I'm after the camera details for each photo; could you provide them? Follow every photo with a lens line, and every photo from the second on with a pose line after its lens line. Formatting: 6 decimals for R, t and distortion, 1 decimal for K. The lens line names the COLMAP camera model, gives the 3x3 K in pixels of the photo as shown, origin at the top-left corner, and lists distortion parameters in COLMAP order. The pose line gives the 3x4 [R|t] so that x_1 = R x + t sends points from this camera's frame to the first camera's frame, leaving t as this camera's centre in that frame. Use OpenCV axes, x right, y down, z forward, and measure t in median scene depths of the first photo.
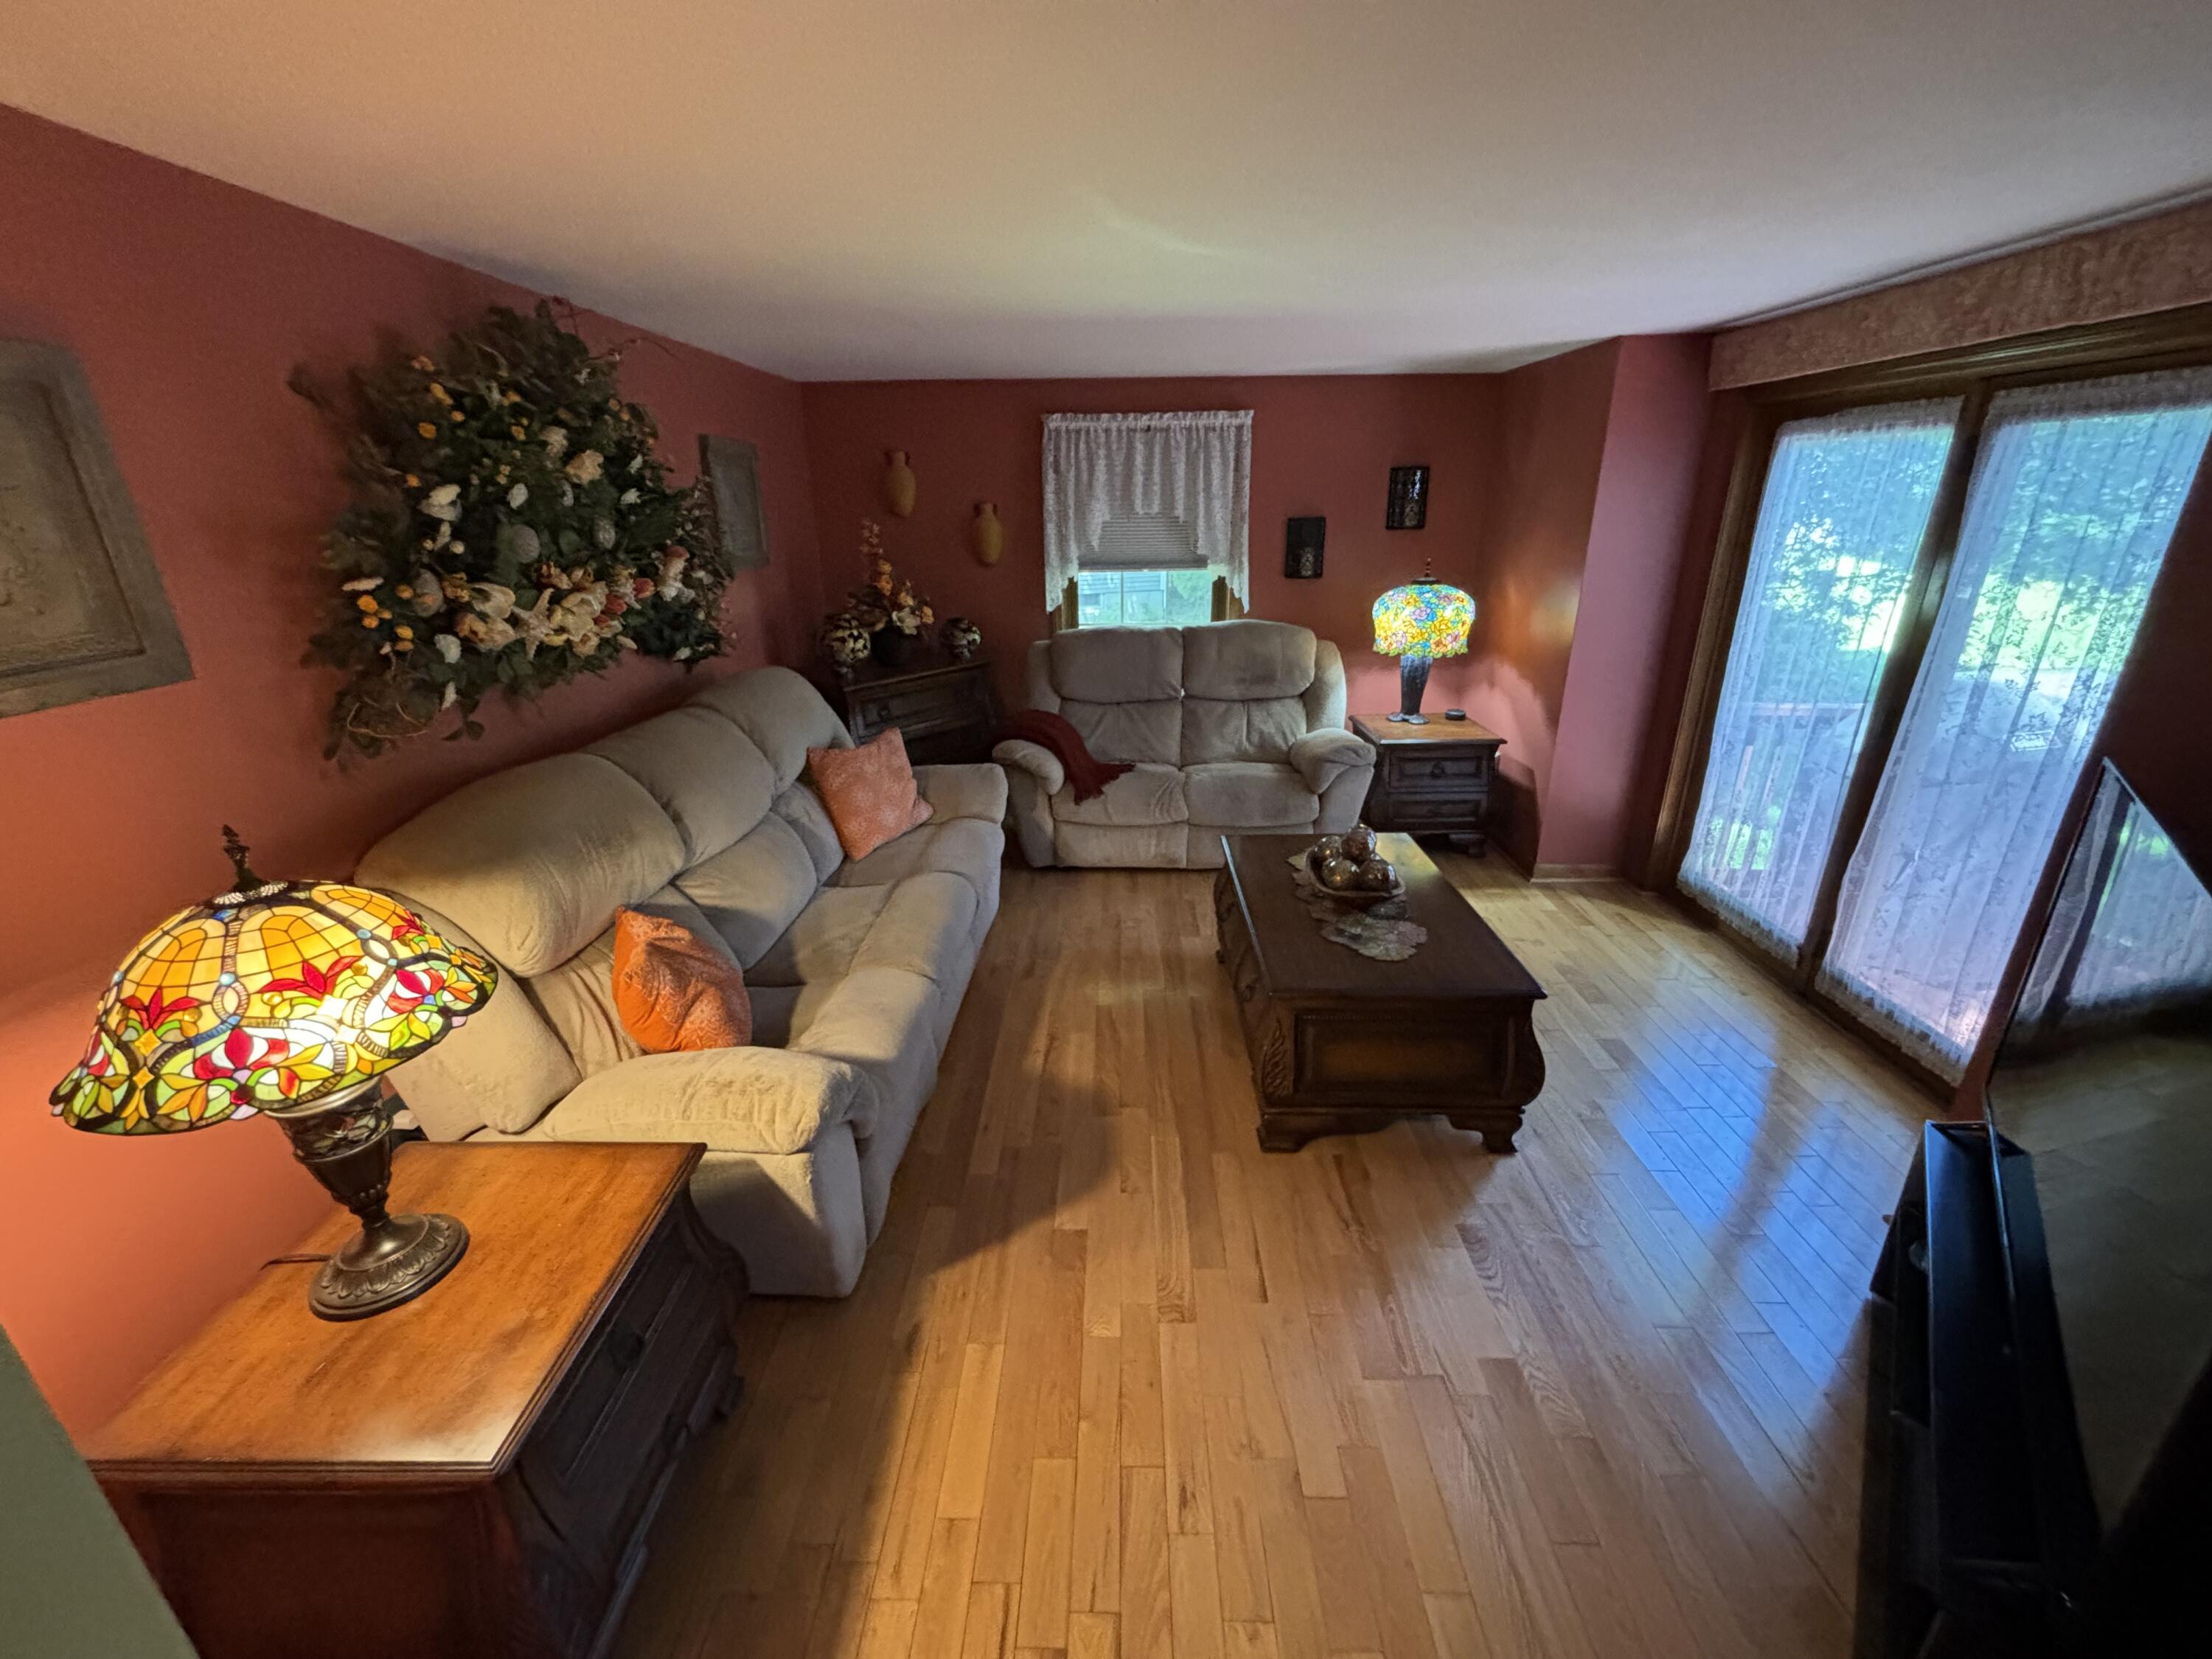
lens RADIAL K [[891.3, 0, 1065.4], [0, 891.3, 841.6], [0, 0, 1]] dist [0.001184, -0.002349]
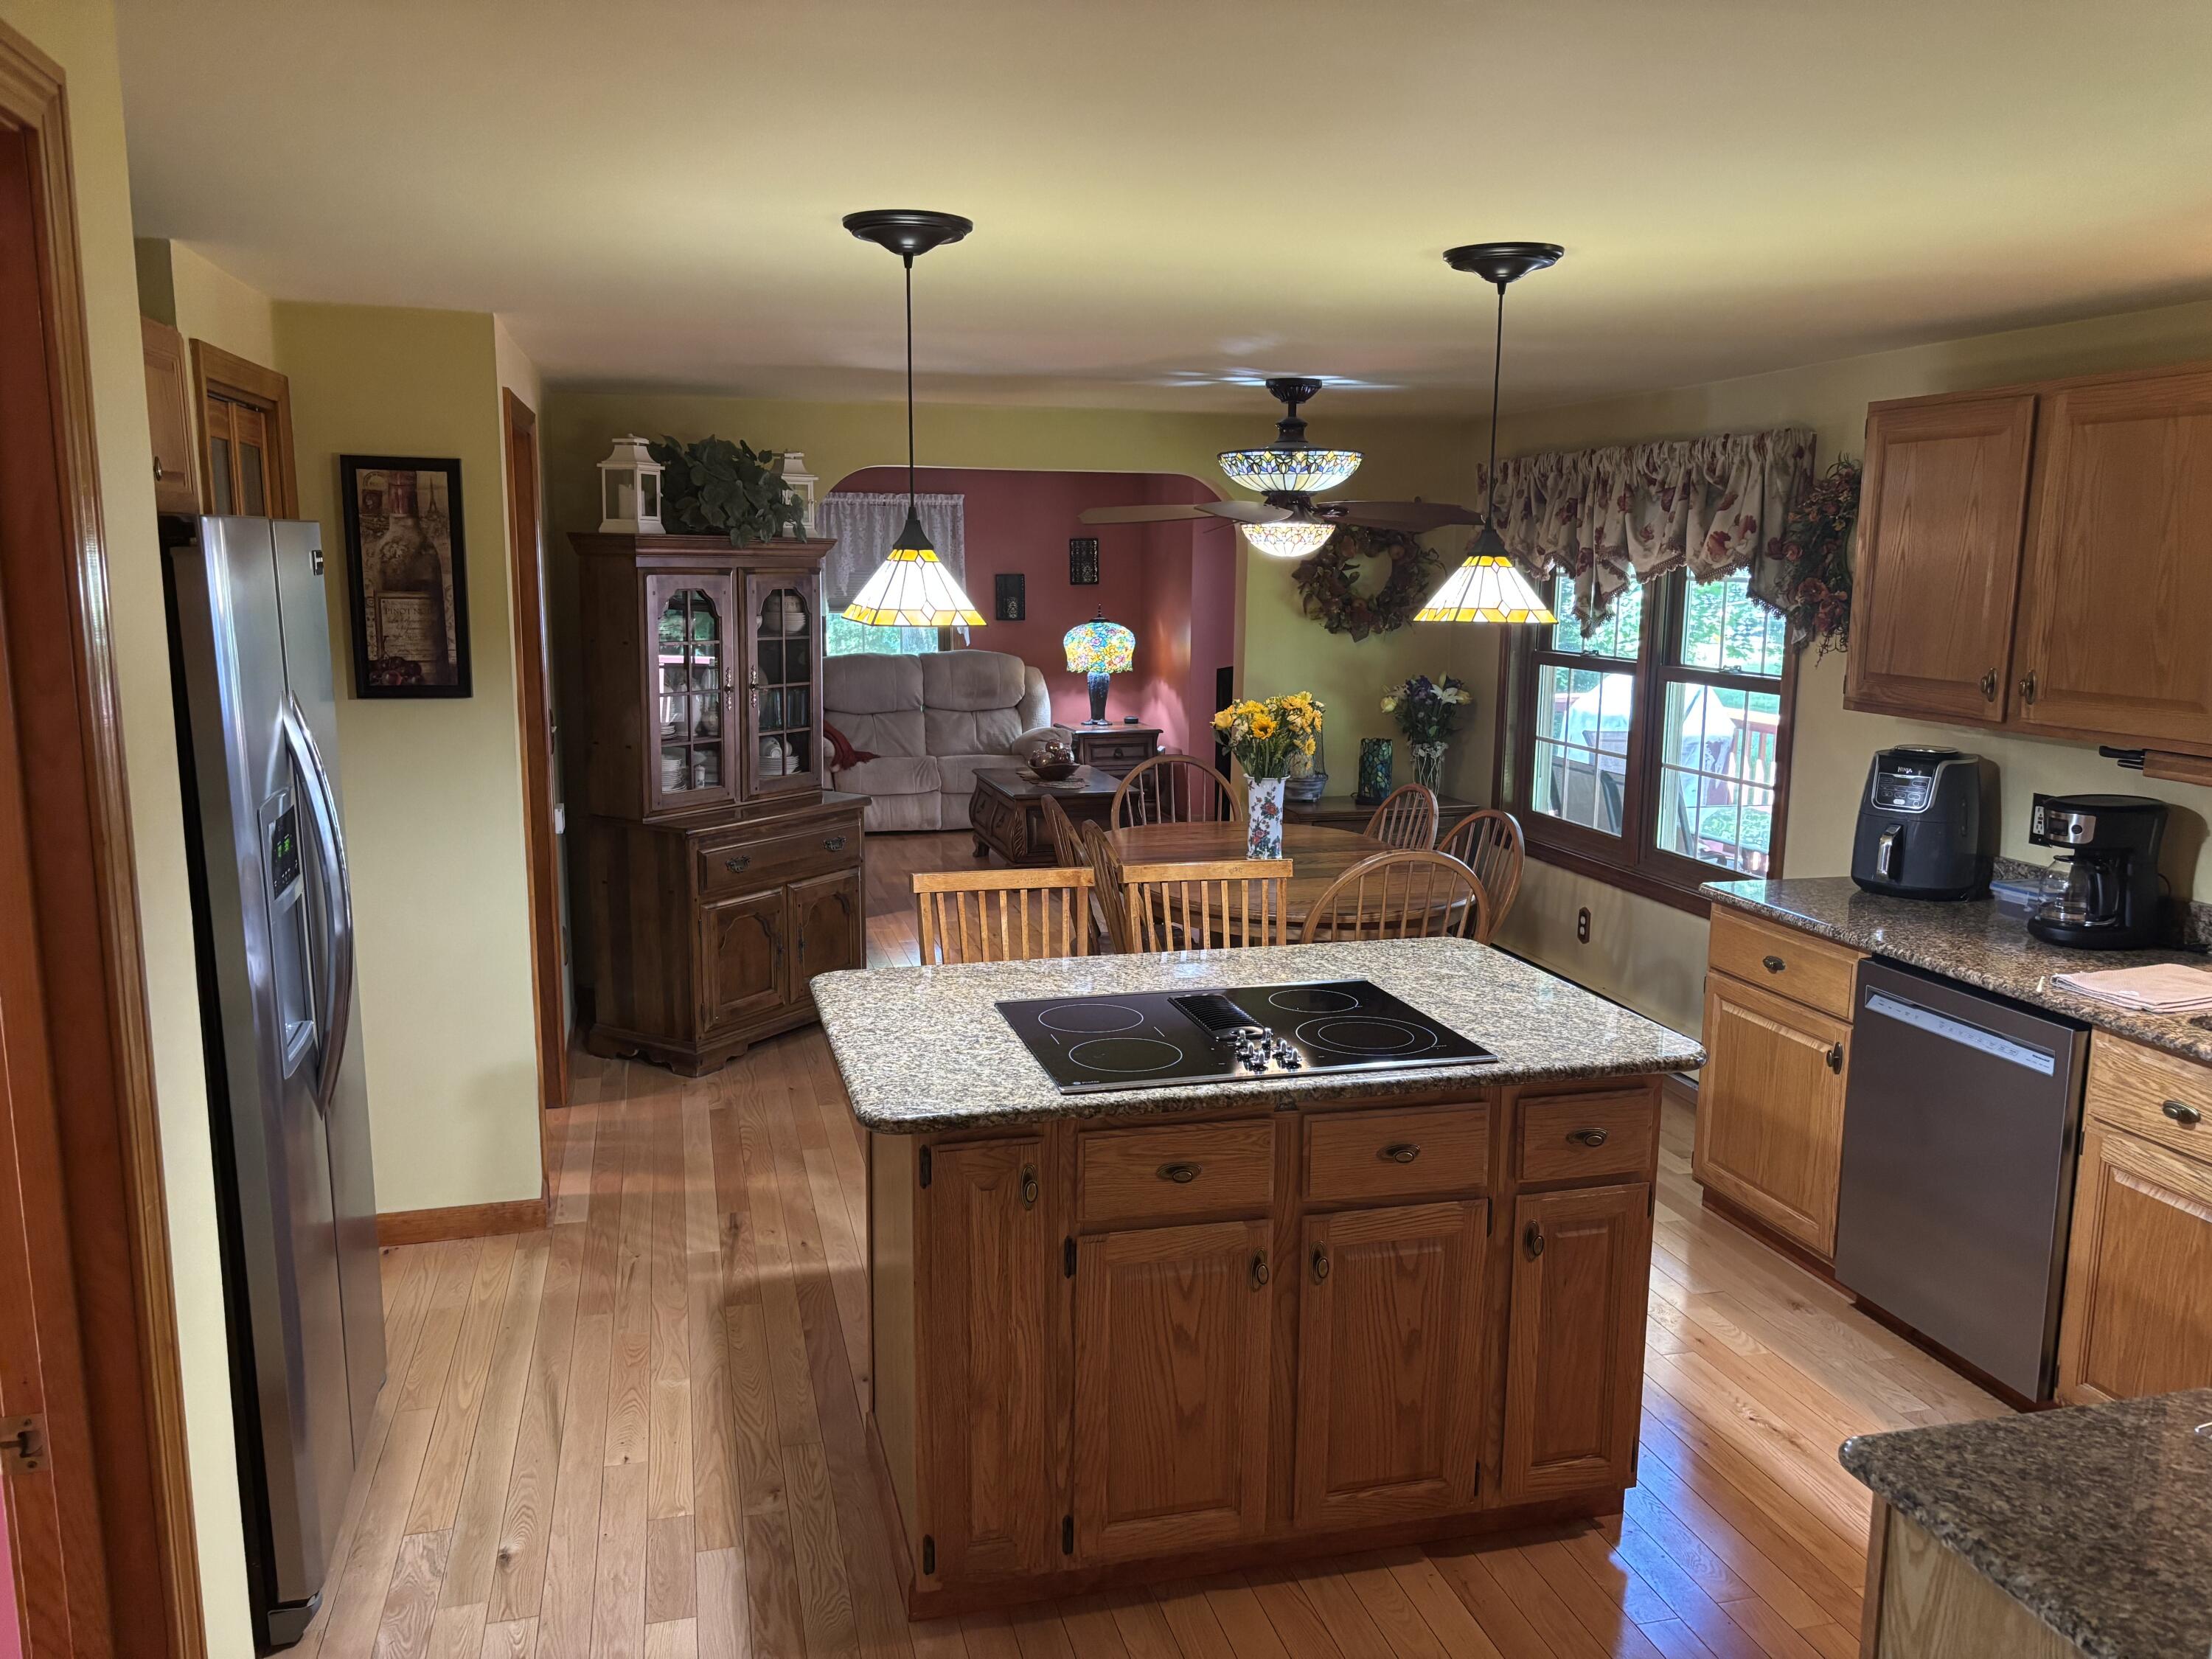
lens RADIAL K [[1669.7, 0, 1107.6], [0, 1669.7, 825.9], [0, 0, 1]] dist [-0.014080, -0.028151]
pose [[0.950158, -0.025627, 0.310714, -0.362203], [0.085617, 0.979747, -0.181010, 0.452752], [-0.299783, 0.198591, 0.933109, -1.249741]]
